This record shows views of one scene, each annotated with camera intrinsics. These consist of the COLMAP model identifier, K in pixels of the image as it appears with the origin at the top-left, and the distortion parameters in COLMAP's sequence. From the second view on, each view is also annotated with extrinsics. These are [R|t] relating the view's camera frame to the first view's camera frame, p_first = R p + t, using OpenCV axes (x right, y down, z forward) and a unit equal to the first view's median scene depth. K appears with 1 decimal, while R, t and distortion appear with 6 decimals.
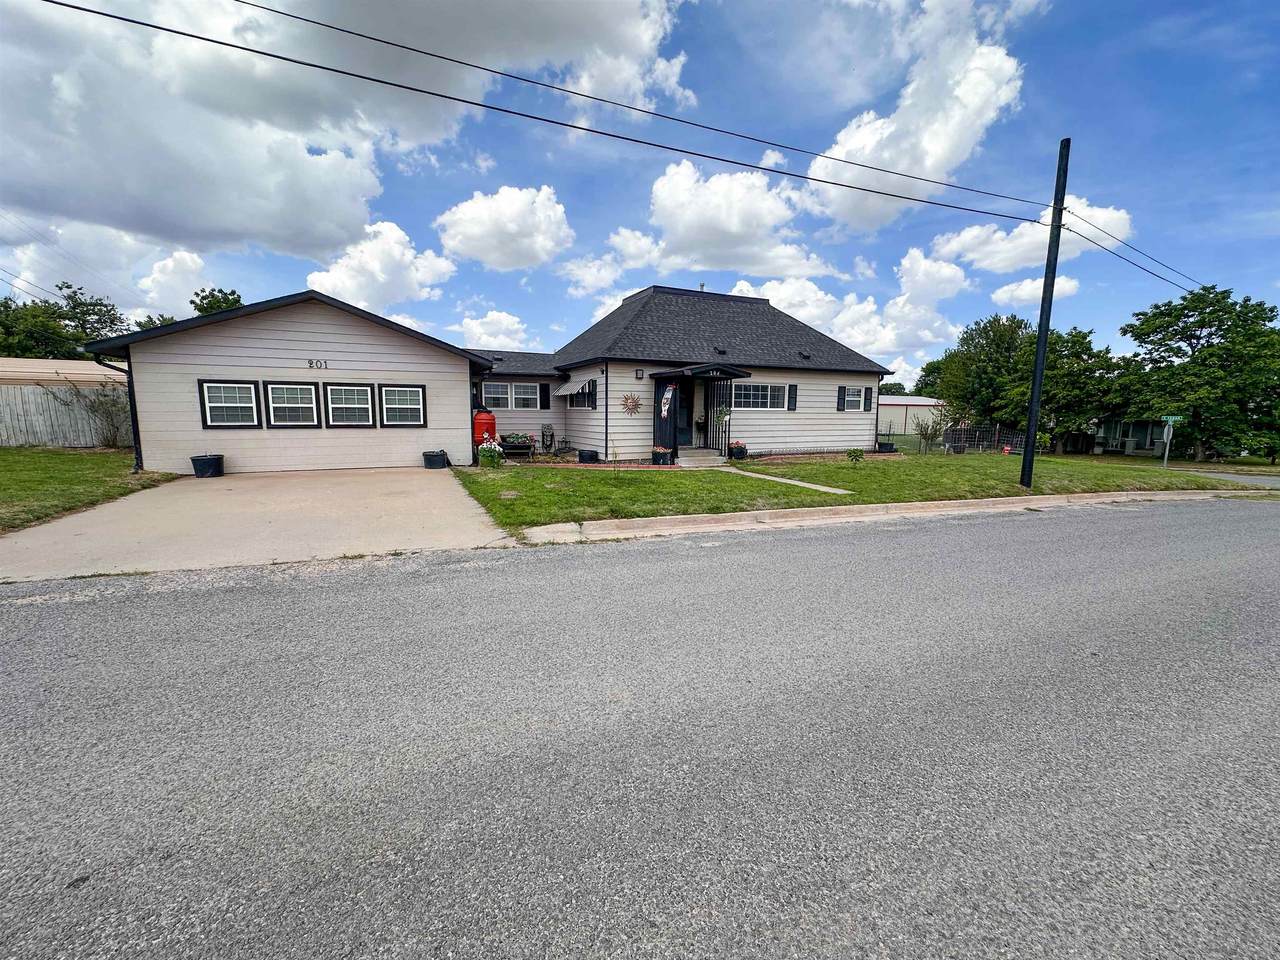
lens RADIAL K [[516.2, 0, 640.0], [0, 516.2, 480.0], [0, 0, 1]] dist [0.000121, 0.000154]
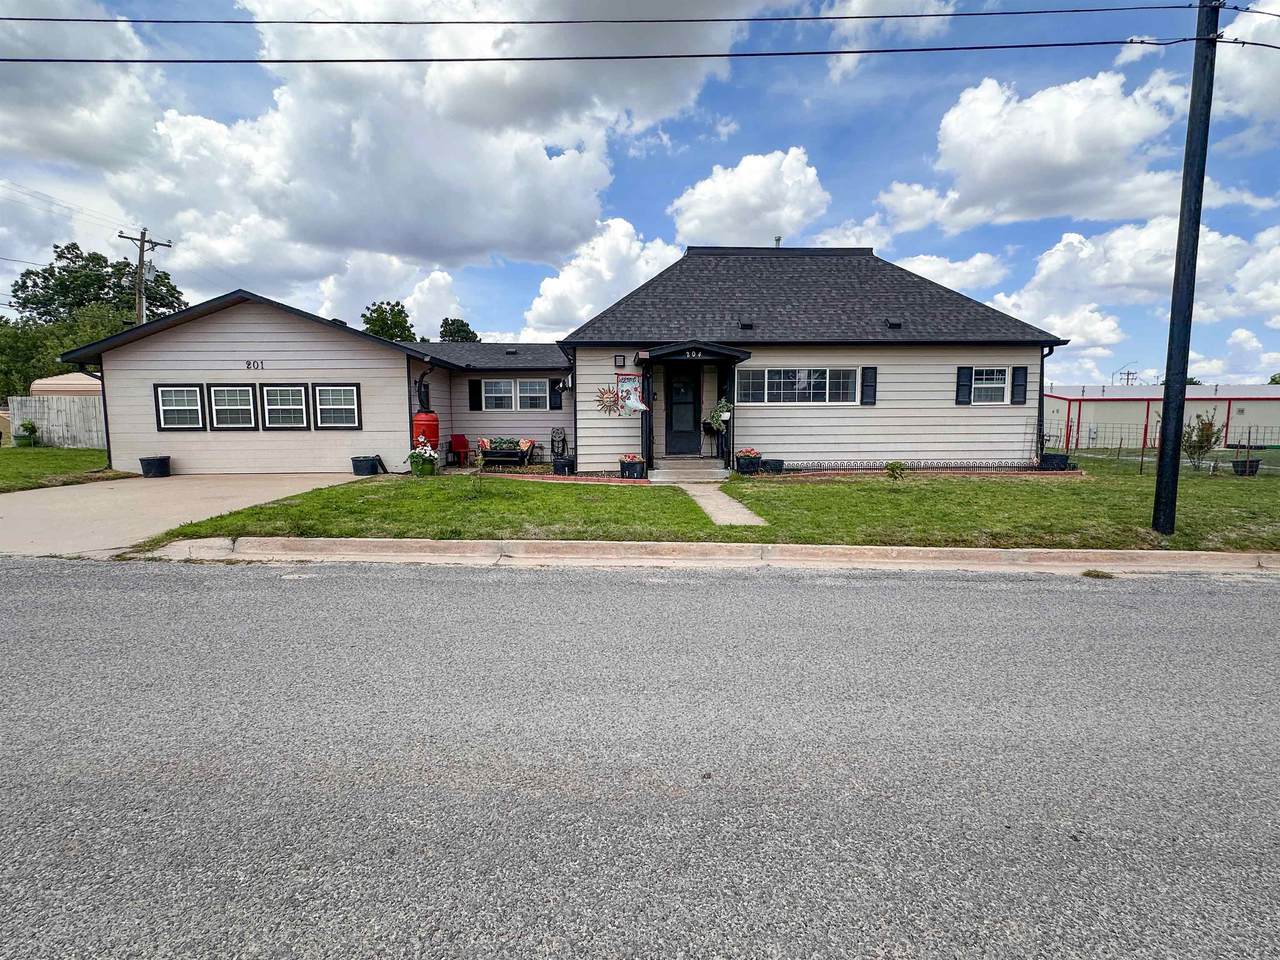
lens RADIAL K [[626.9, 0, 638.2], [0, 626.9, 482.1], [0, 0, 1]] dist [-0.000079, 0.000040]
pose [[0.924184, 0.026616, -0.381019, 0.388268], [-0.038337, 0.998995, -0.023204, -0.003091], [0.380019, 0.036052, 0.924276, 0.147956]]
